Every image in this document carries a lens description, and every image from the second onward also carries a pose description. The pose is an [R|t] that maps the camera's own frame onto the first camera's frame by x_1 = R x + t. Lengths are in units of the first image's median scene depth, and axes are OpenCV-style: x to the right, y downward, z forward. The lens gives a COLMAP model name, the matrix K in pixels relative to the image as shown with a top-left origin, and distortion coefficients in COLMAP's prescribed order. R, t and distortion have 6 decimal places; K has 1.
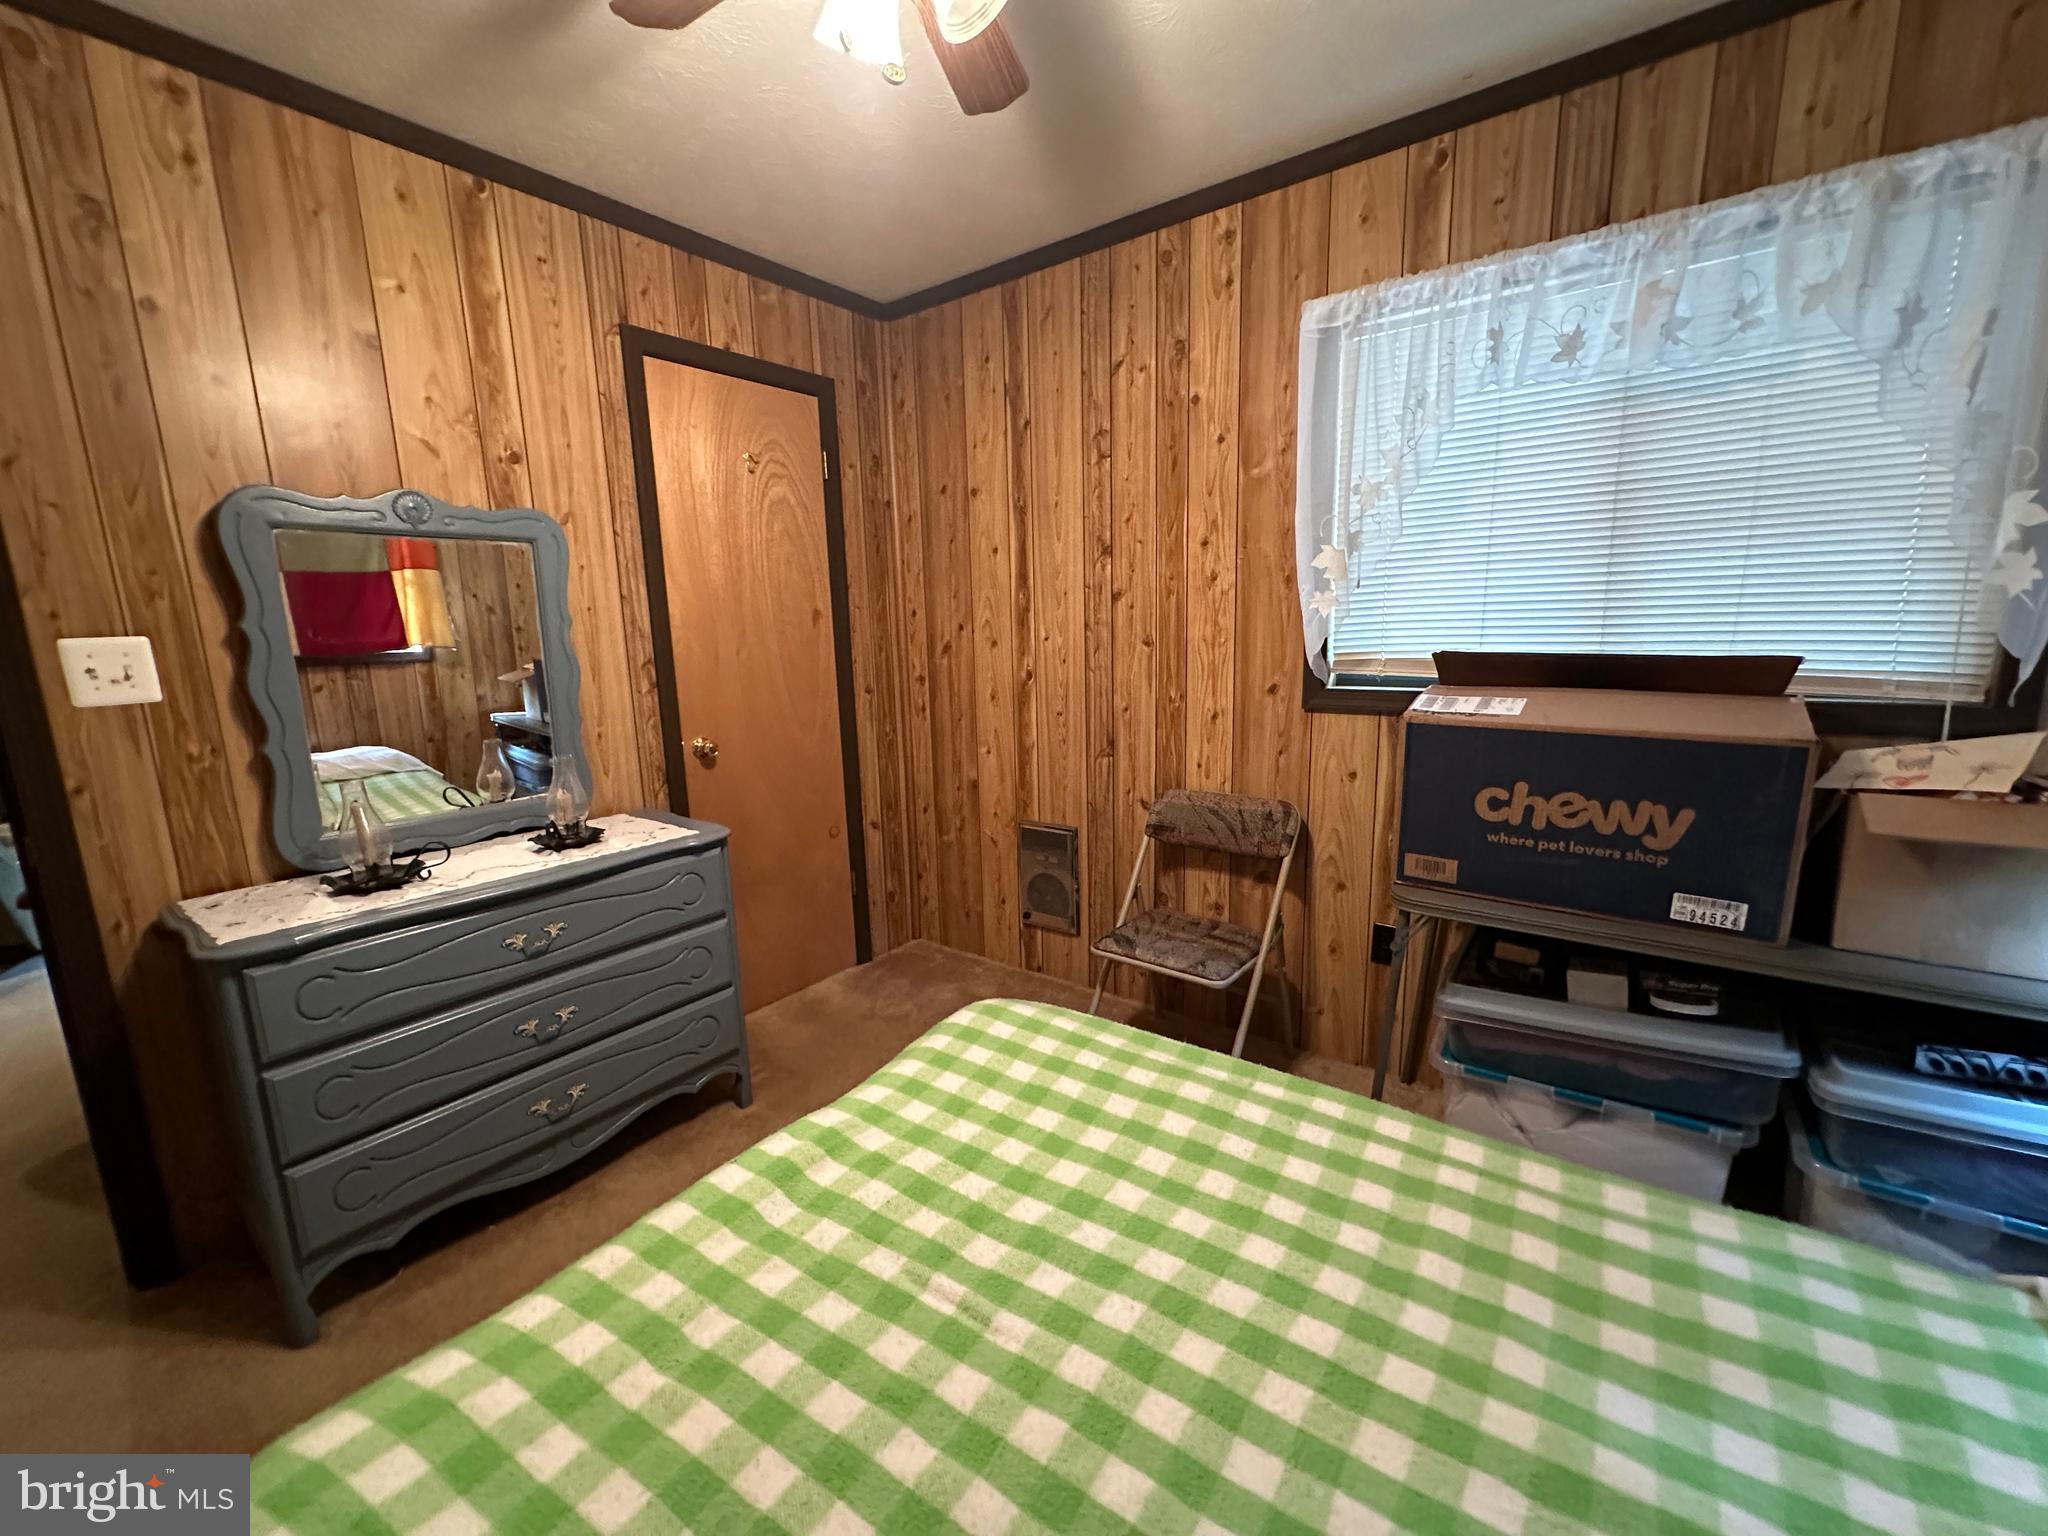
lens RADIAL K [[819.3, 0, 1016.1], [0, 819.3, 762.7], [0, 0, 1]] dist [-0.004532, 0.001263]
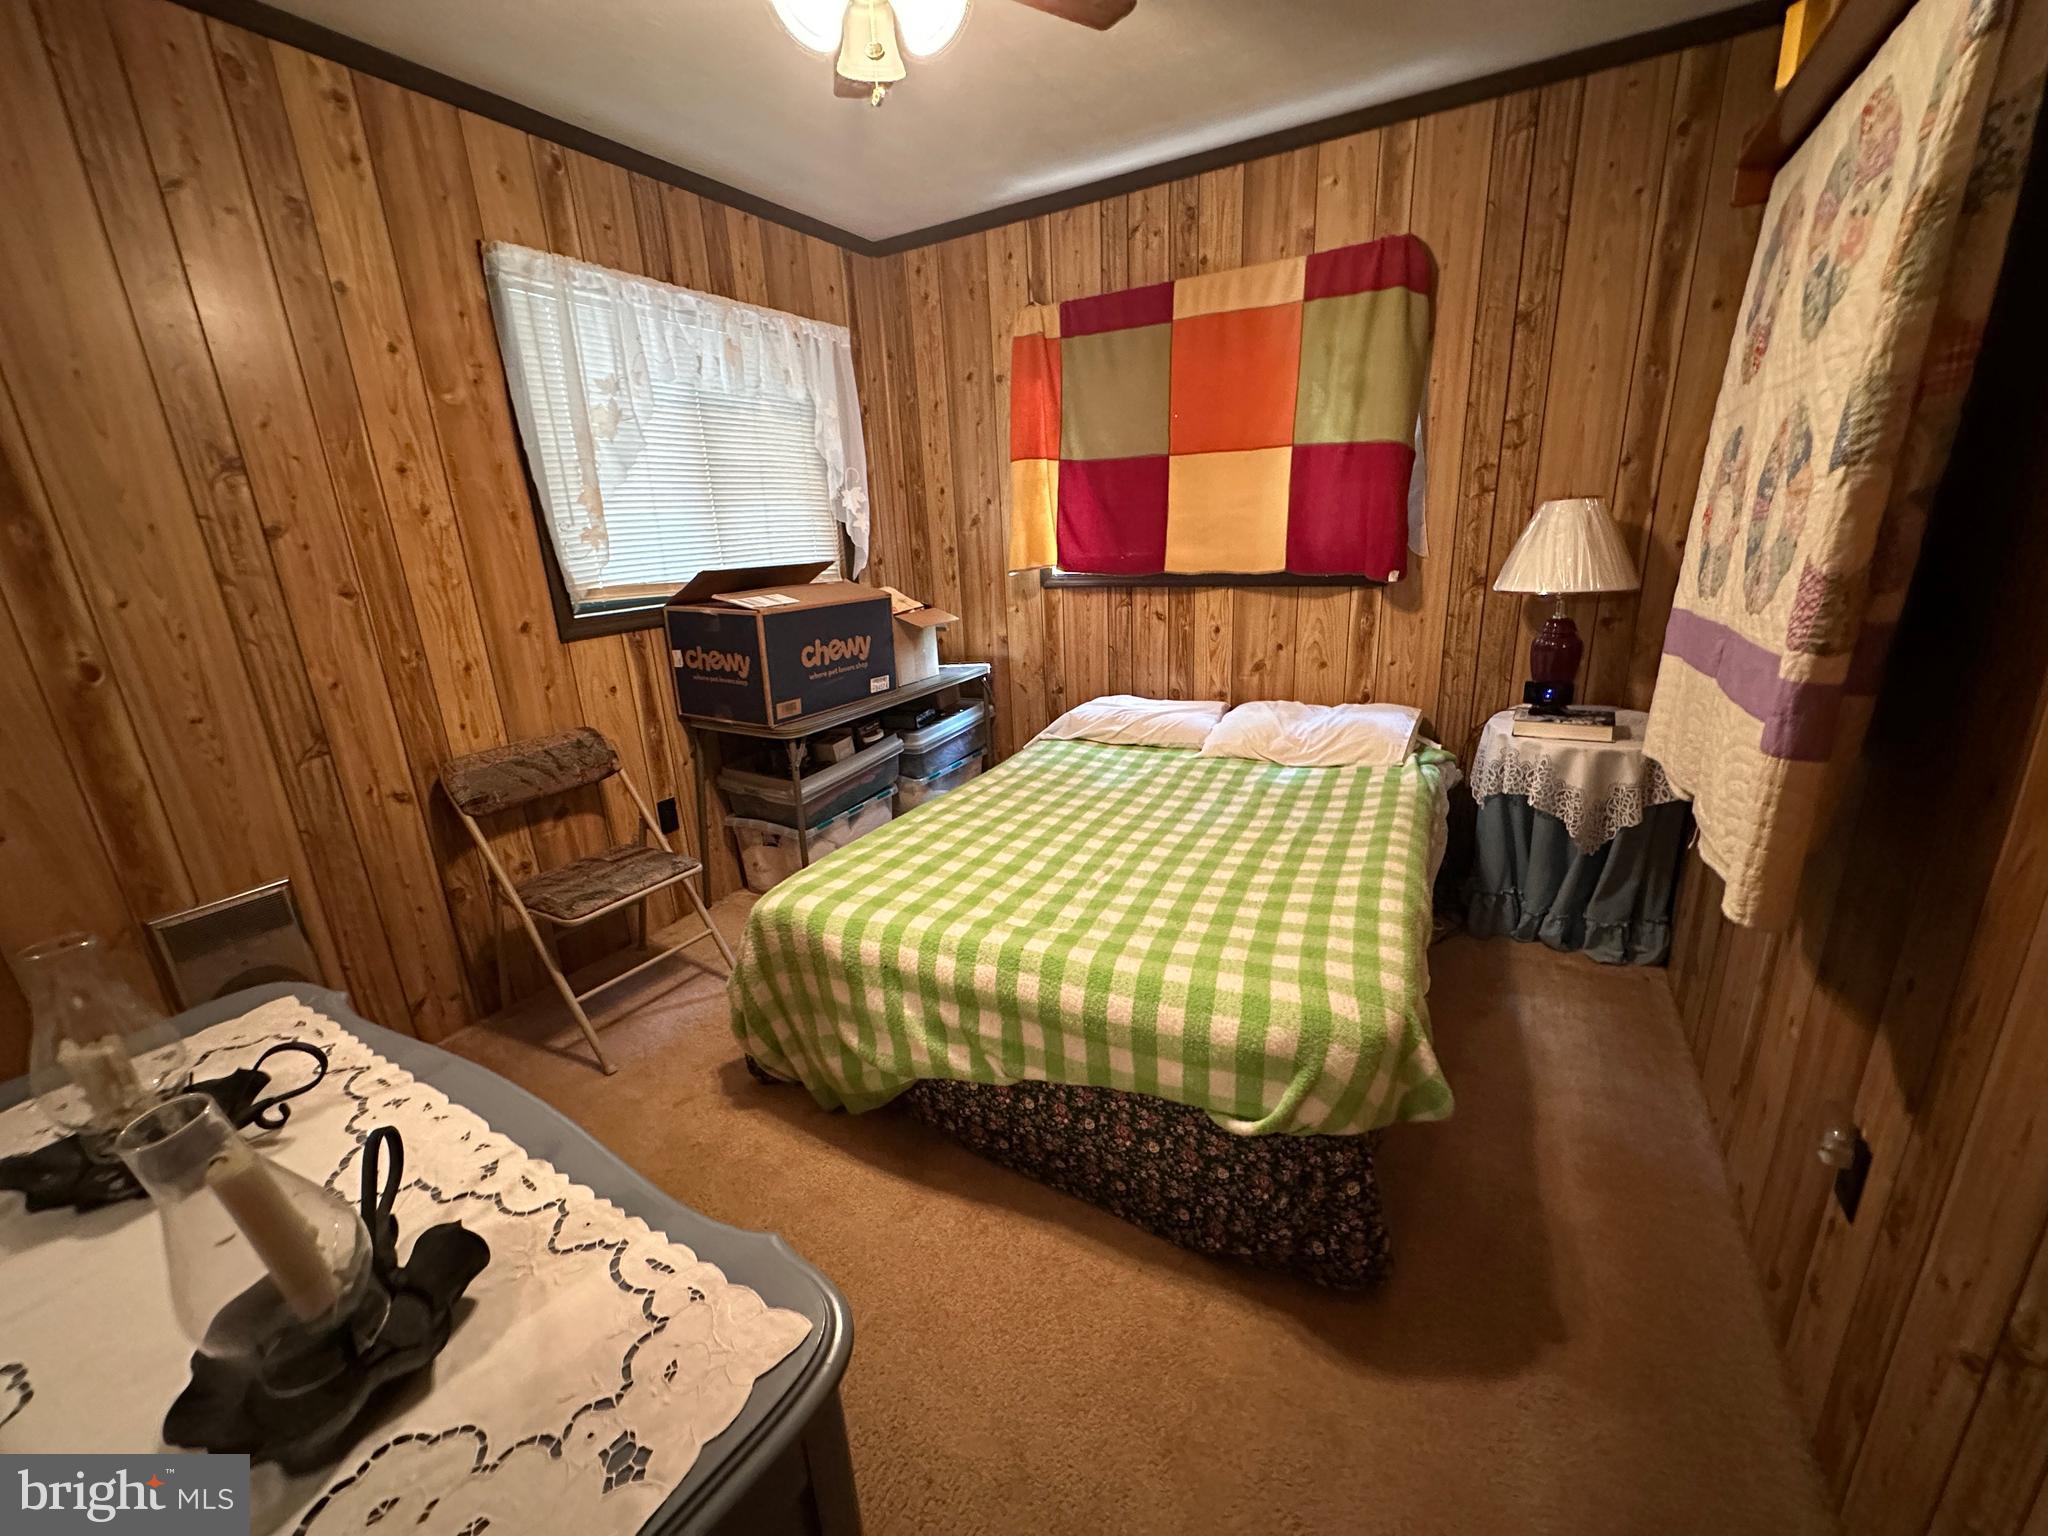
lens RADIAL K [[819.3, 0, 1017.1], [0, 819.3, 770.0], [0, 0, 1]] dist [-0.004532, 0.001263]
pose [[-0.116838, -0.253394, 0.960282, -0.771914], [0.226081, 0.934732, 0.274159, -0.065178], [-0.967076, 0.249134, -0.051924, 0.513828]]
